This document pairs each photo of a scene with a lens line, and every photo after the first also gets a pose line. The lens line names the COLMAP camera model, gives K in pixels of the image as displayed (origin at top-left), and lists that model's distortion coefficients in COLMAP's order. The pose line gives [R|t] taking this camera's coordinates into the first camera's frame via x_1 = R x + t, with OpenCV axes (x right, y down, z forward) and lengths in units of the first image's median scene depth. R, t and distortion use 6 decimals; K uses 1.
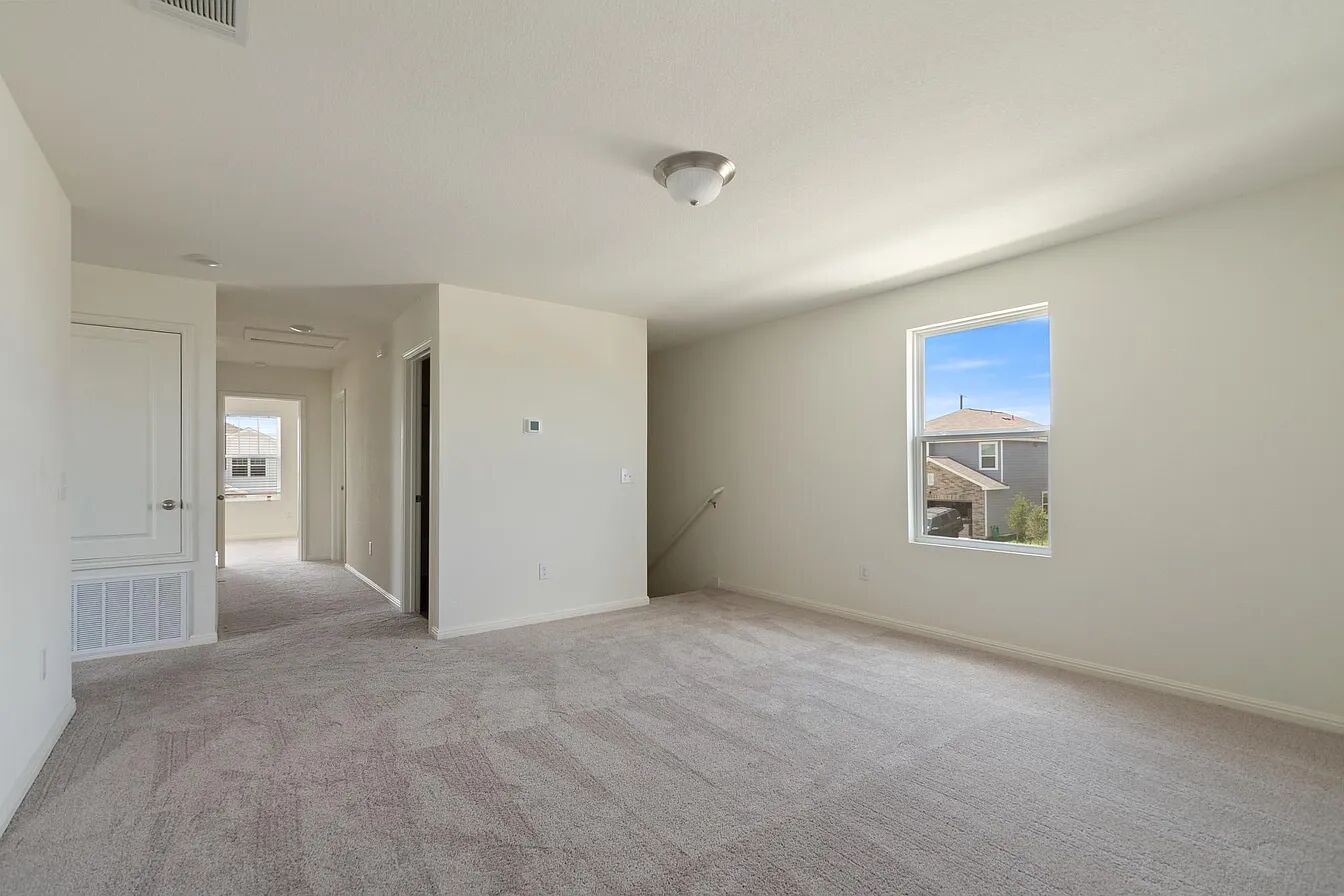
lens RADIAL K [[599.3, 0, 673.4], [0, 599.3, 444.0], [0, 0, 1]] dist [0.000914, -0.000296]
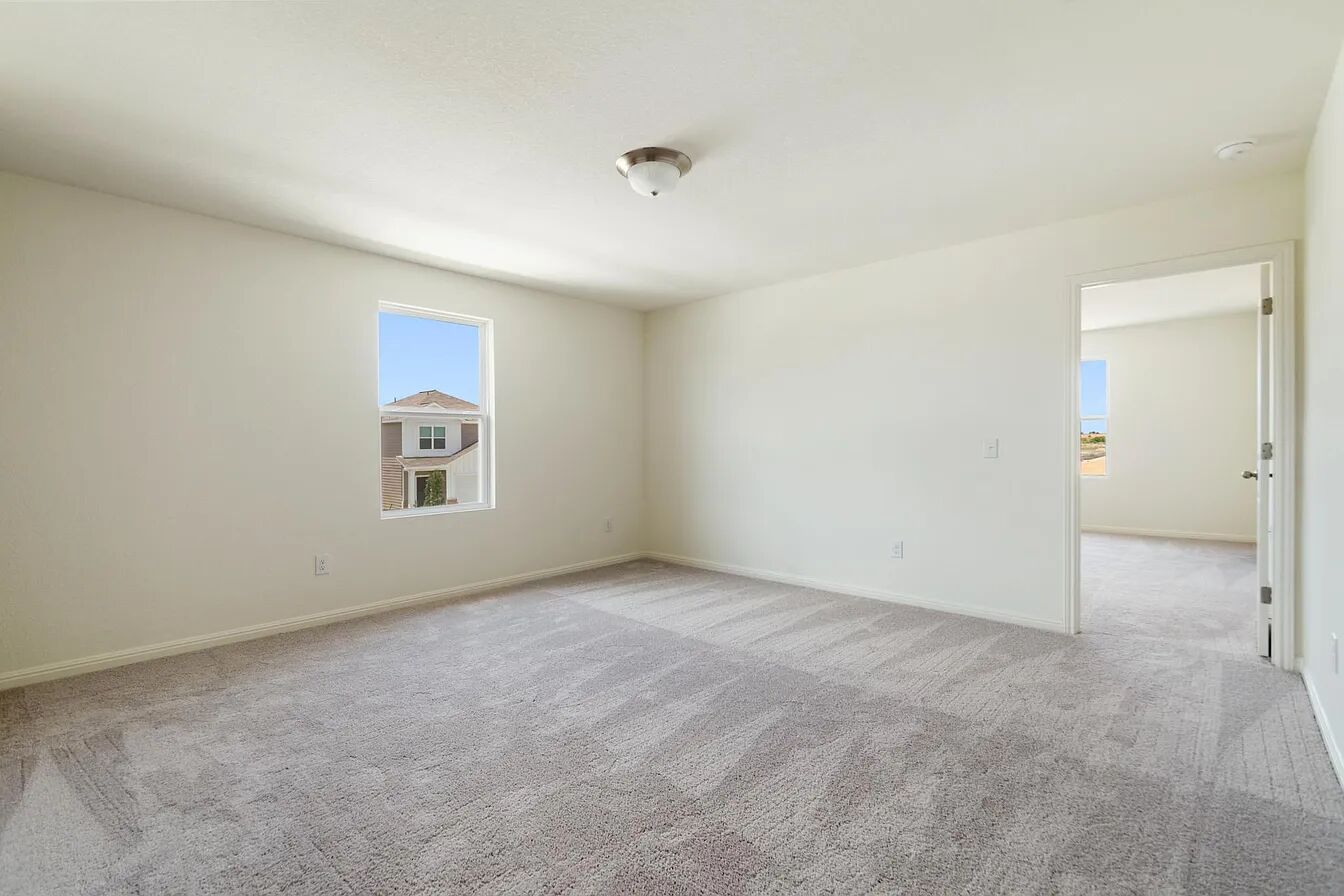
lens RADIAL K [[599.3, 0, 673.4], [0, 599.3, 444.0], [0, 0, 1]] dist [0.000914, -0.000296]
pose [[-0.179453, -0.002404, 0.983764, -0.663493], [-0.027913, 0.999607, -0.002649, 0.030581], [-0.983370, -0.027935, -0.179450, 0.728149]]
